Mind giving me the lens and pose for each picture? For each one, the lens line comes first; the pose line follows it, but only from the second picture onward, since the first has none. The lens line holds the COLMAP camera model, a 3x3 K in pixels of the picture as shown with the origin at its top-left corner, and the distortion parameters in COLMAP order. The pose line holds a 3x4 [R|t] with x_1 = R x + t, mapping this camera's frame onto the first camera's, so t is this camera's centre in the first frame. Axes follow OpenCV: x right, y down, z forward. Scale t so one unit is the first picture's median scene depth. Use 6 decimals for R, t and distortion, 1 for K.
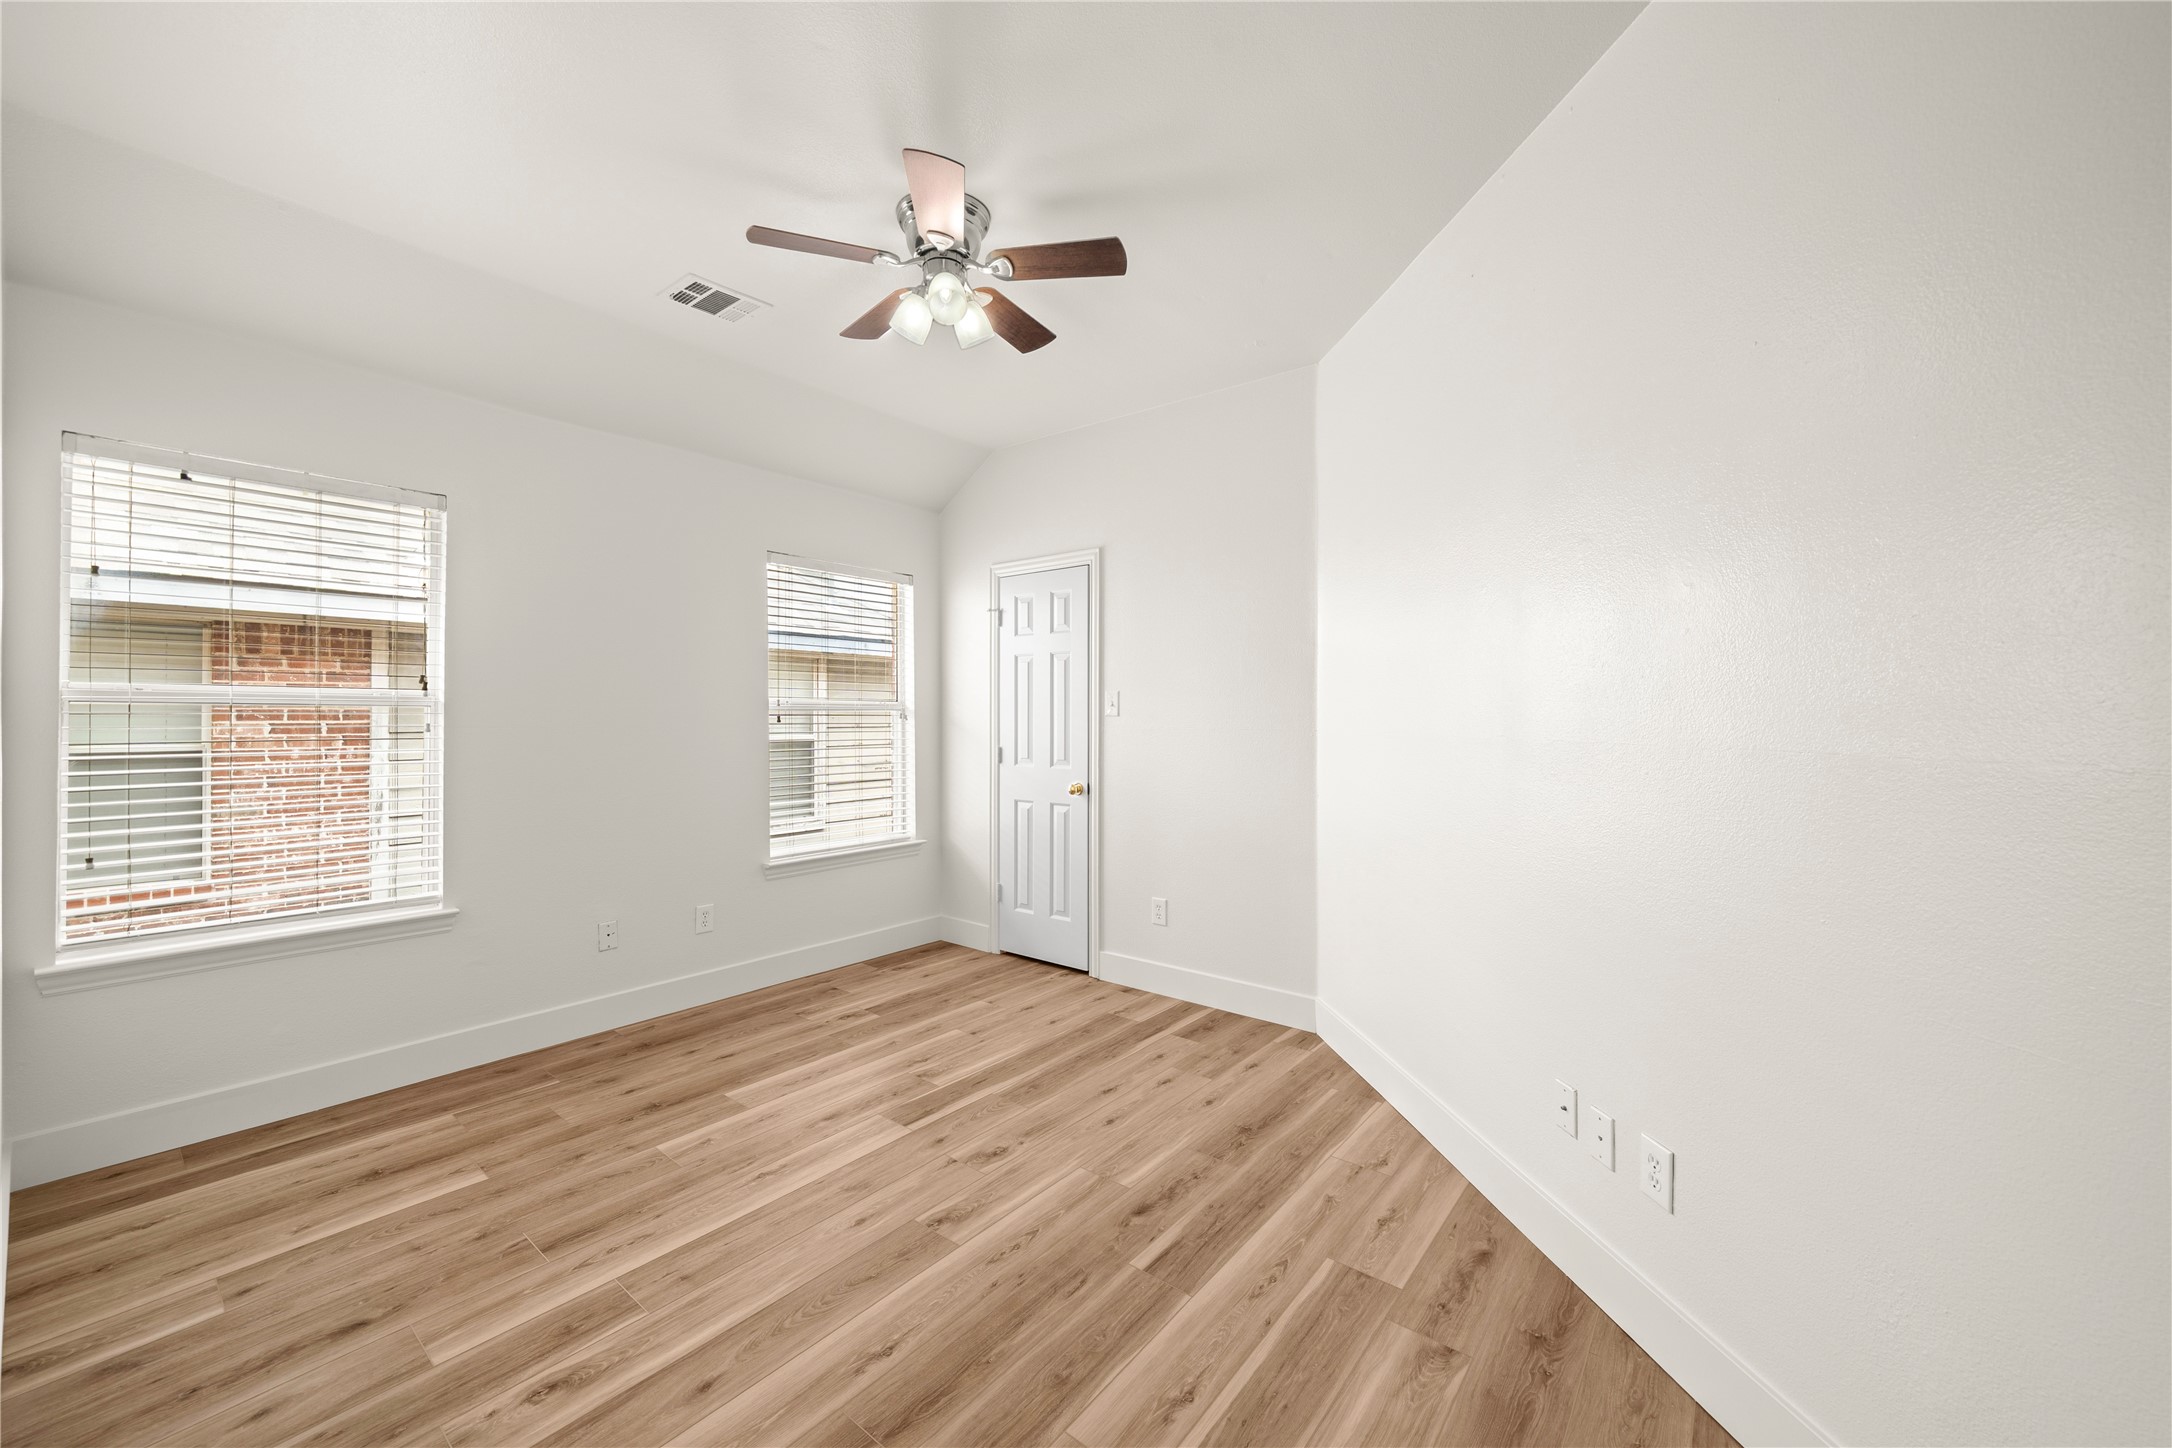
lens RADIAL K [[853.9, 0, 1087.7], [0, 853.9, 712.7], [0, 0, 1]] dist [-0.001684, 0.000213]
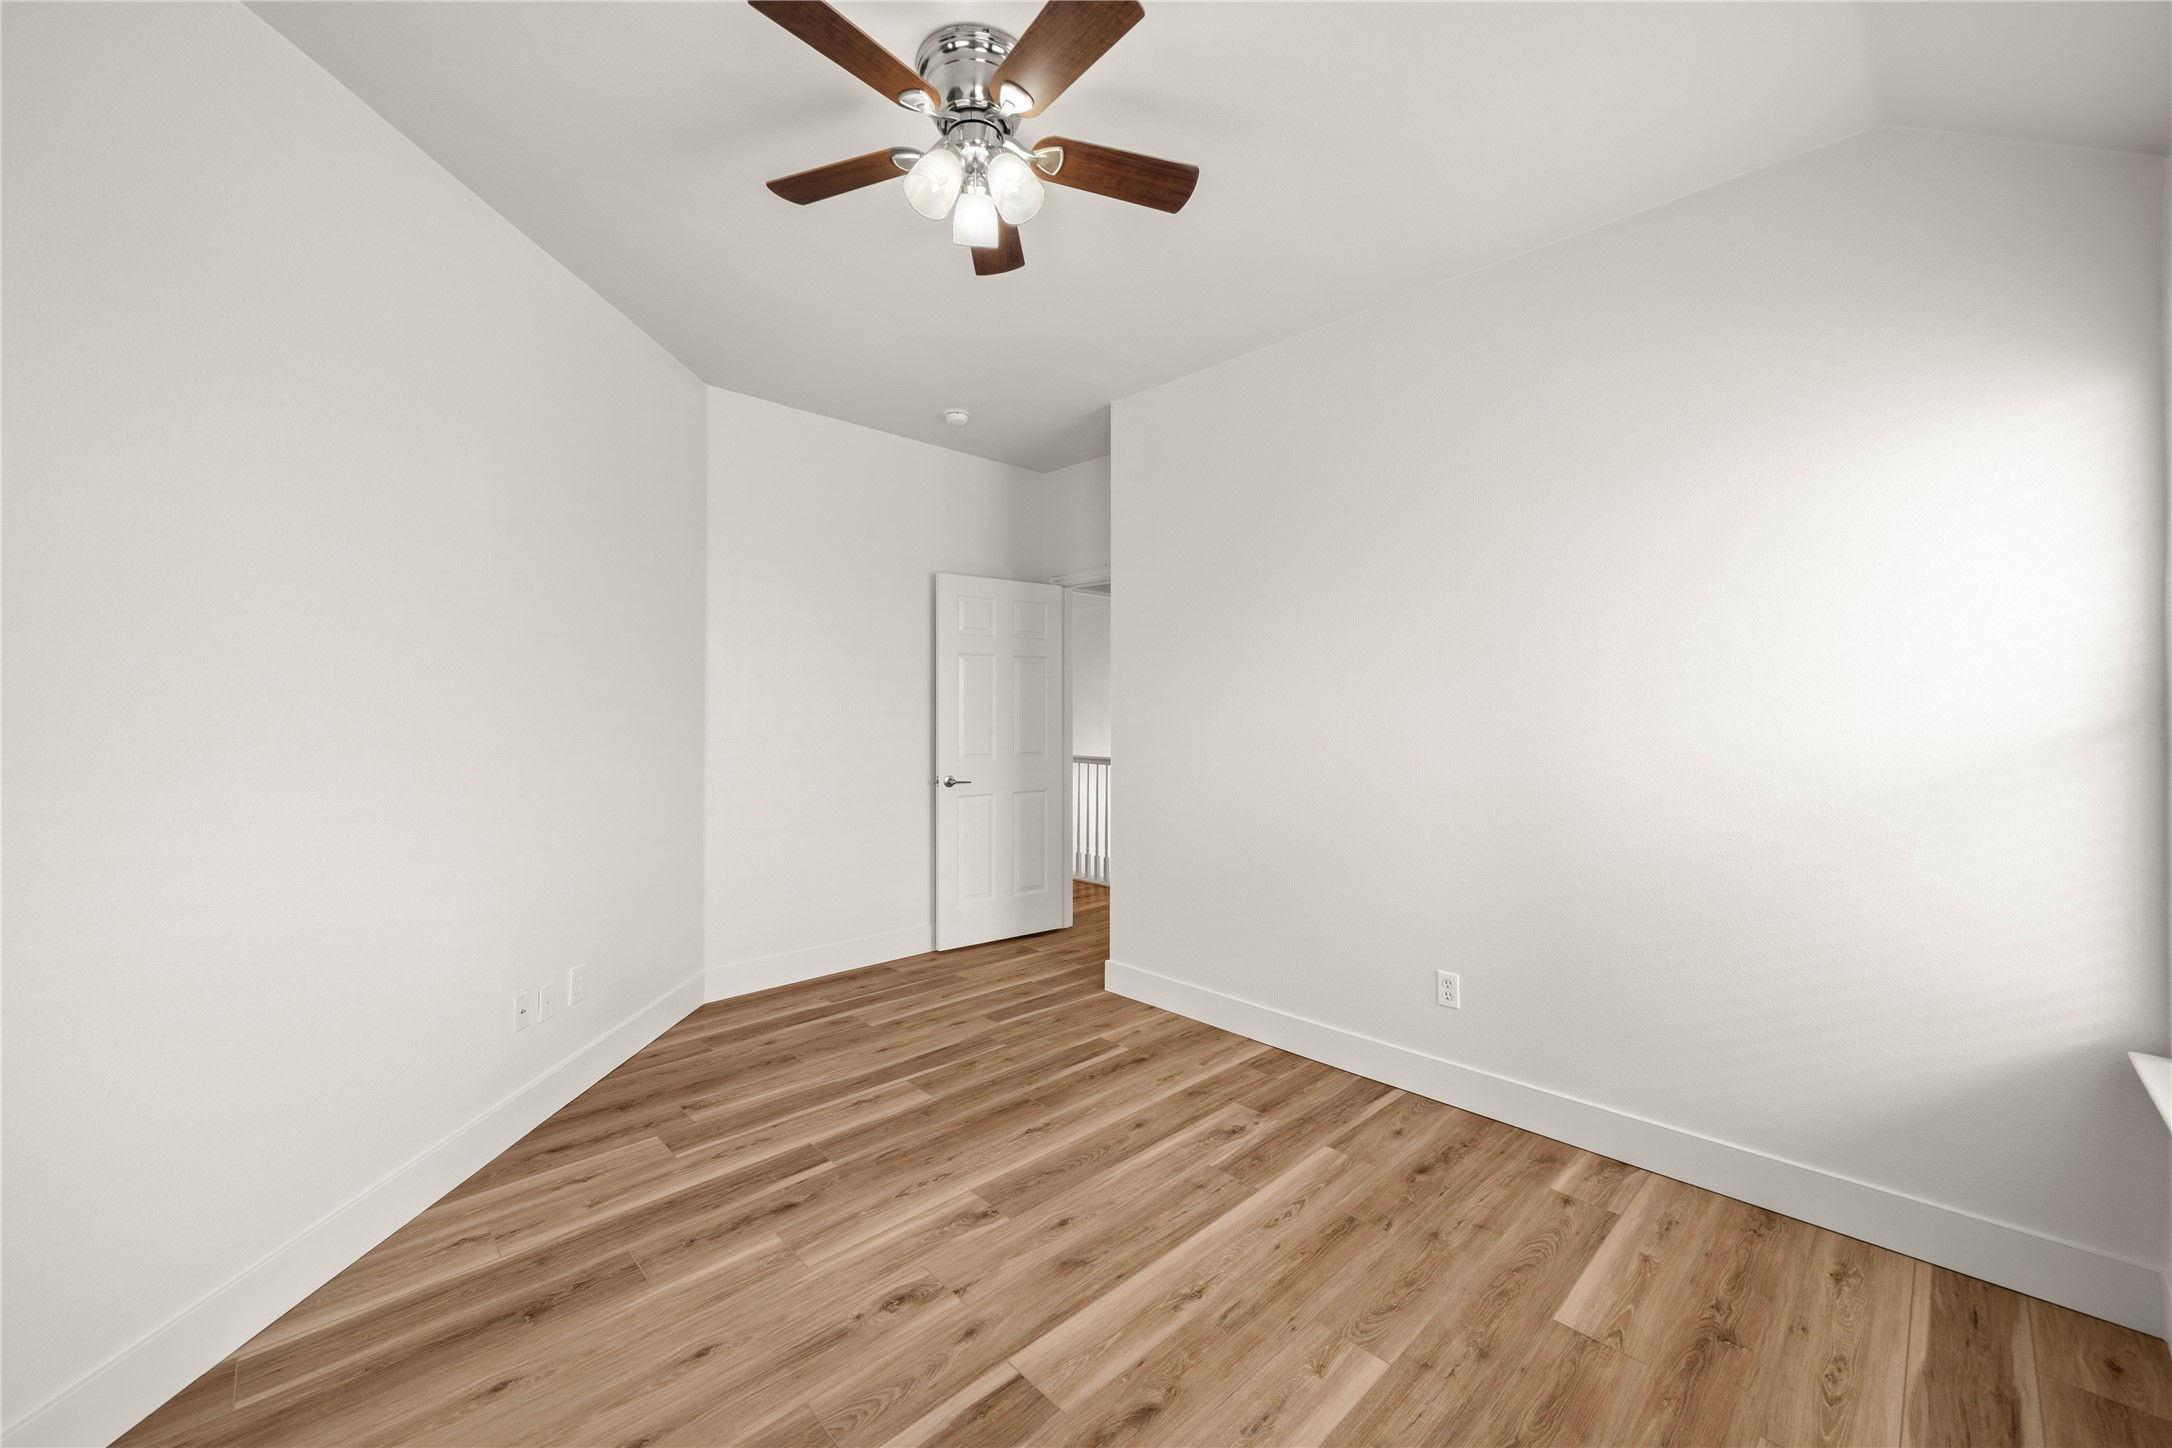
lens RADIAL K [[853.9, 0, 1091.8], [0, 853.9, 717.8], [0, 0, 1]] dist [-0.001684, 0.000213]
pose [[-0.992568, -0.005541, 0.121563, -0.432100], [-0.005111, 0.999980, 0.003850, 0.004608], [-0.121582, 0.003200, -0.992576, 2.052418]]
